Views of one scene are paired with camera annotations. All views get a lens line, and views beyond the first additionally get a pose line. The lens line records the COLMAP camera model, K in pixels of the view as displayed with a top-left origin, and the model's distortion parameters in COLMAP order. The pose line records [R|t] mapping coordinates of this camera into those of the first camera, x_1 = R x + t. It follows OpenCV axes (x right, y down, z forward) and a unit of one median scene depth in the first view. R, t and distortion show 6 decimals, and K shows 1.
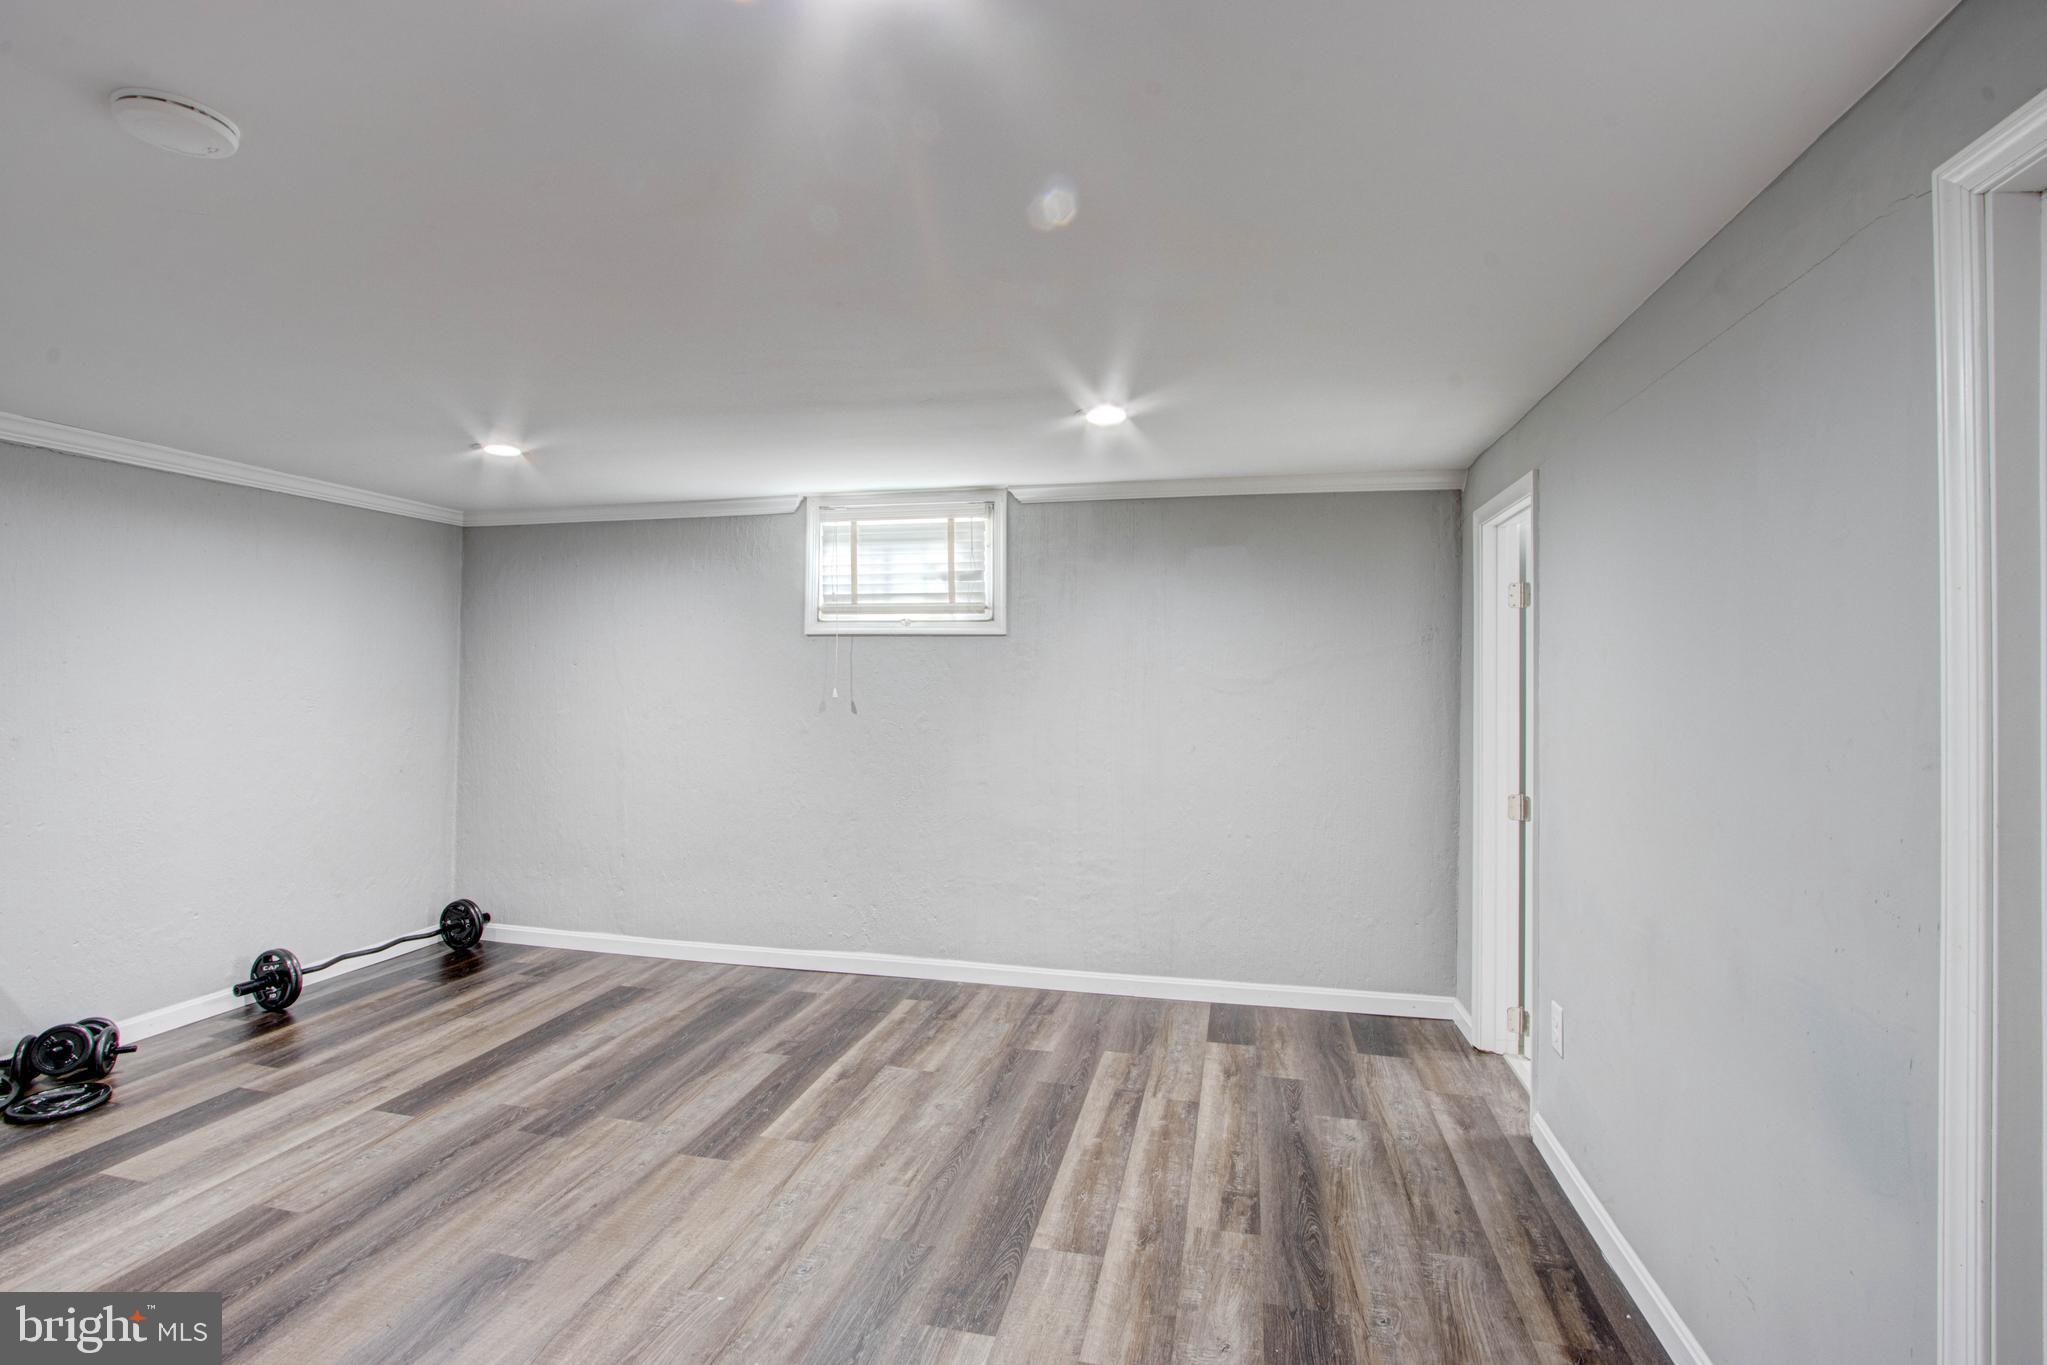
lens RADIAL K [[946.9, 0, 1009.2], [0, 946.9, 679.7], [0, 0, 1]] dist [-0.017378, 0.002792]
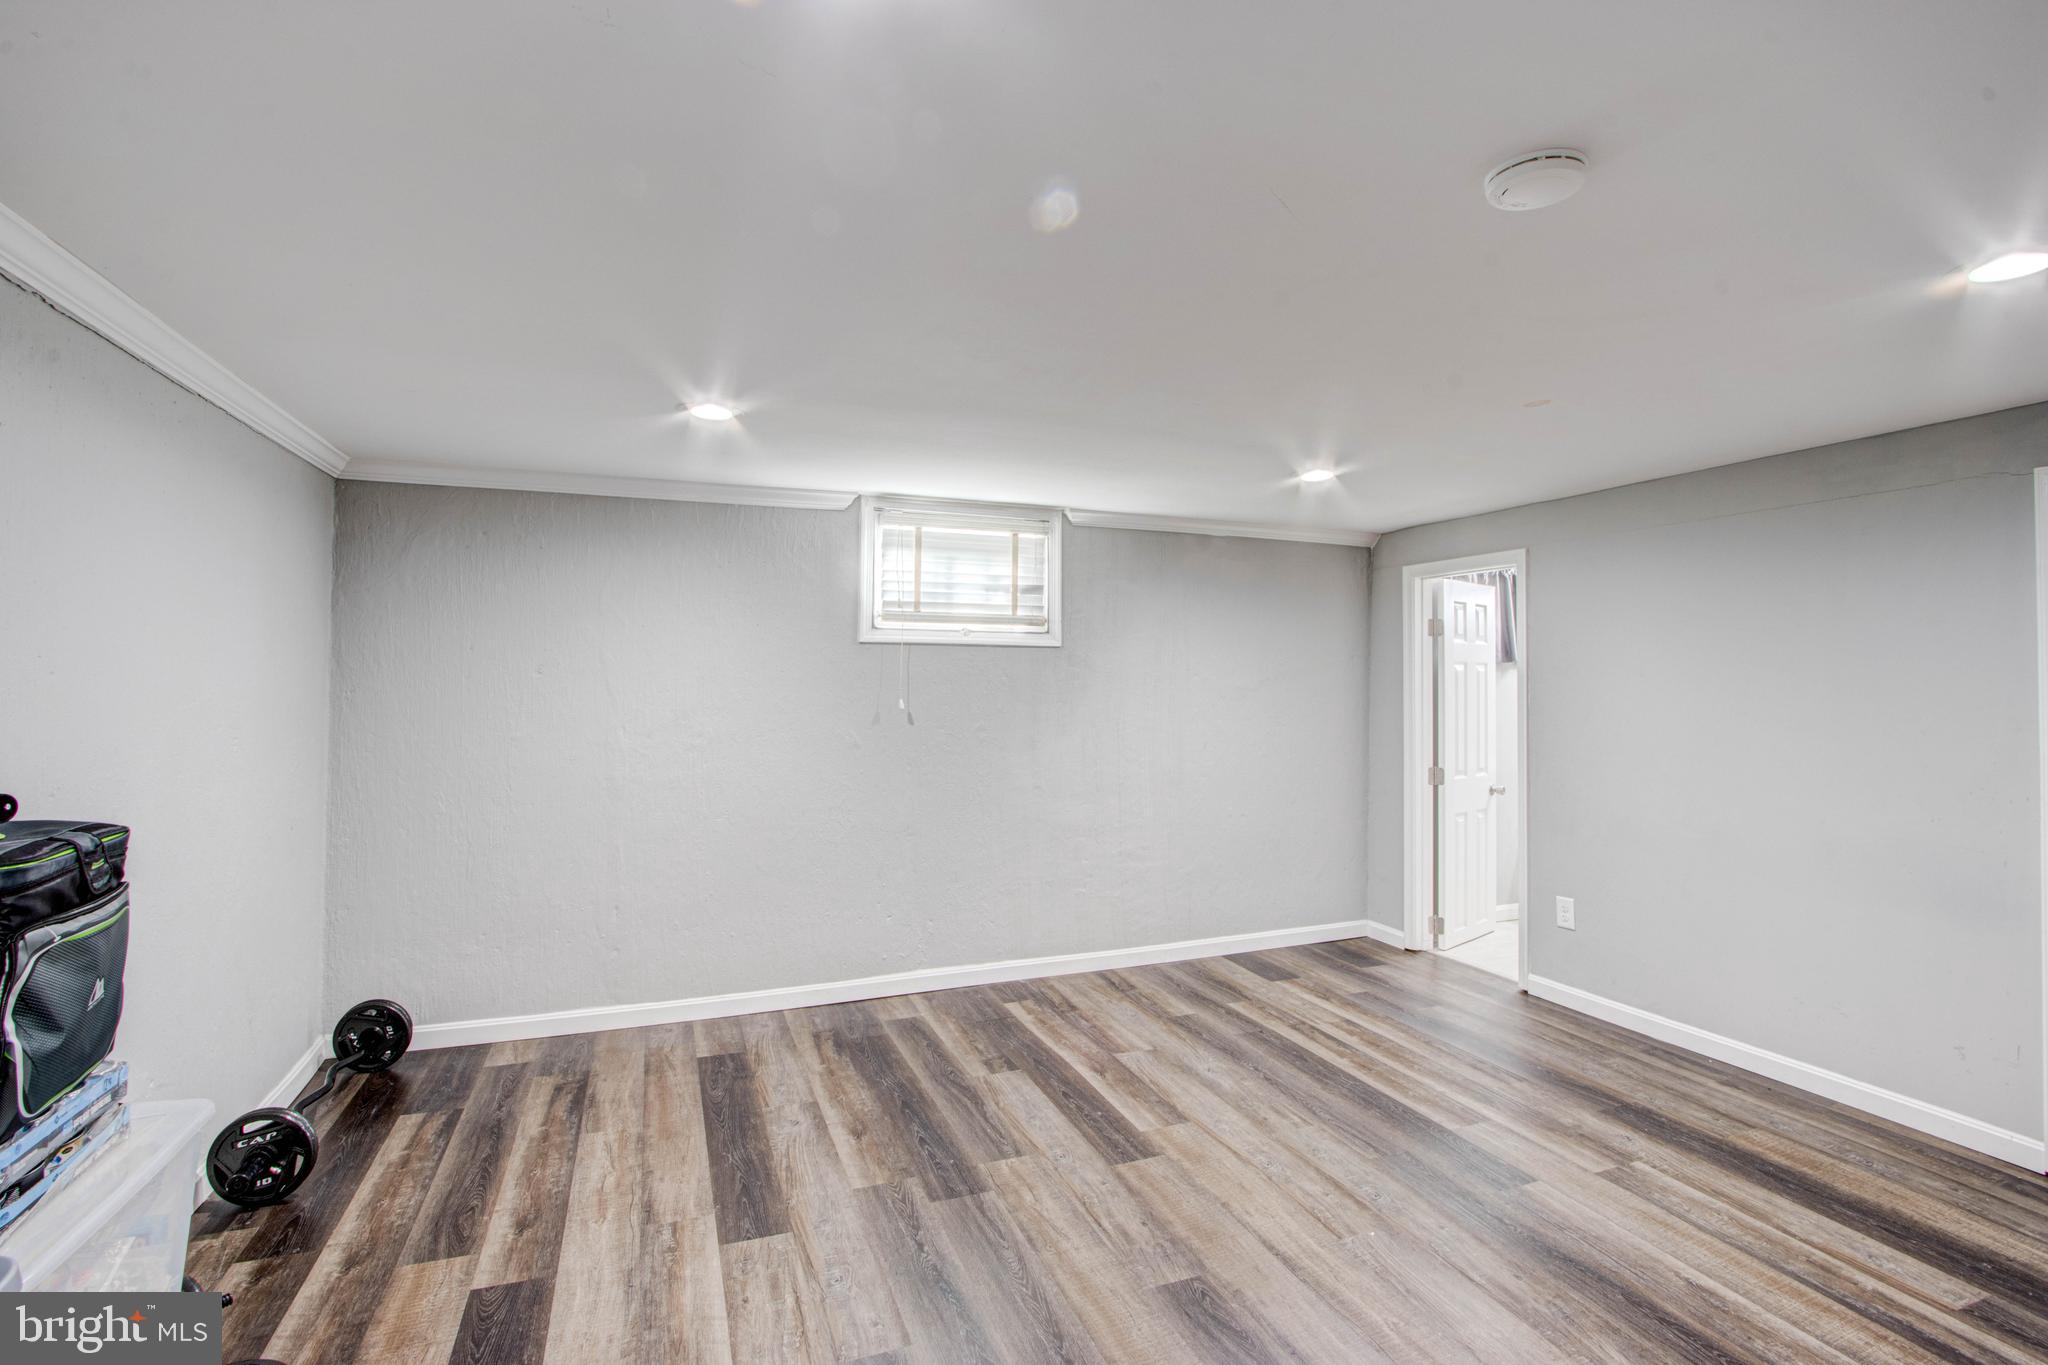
lens RADIAL K [[947.4, 0, 1006.8], [0, 947.4, 679.3], [0, 0, 1]] dist [-0.017378, 0.002792]
pose [[0.823379, -0.001022, 0.567492, -0.712871], [0.003982, 0.999984, -0.003978, -0.007176], [-0.567478, 0.005535, 0.823370, 0.165049]]
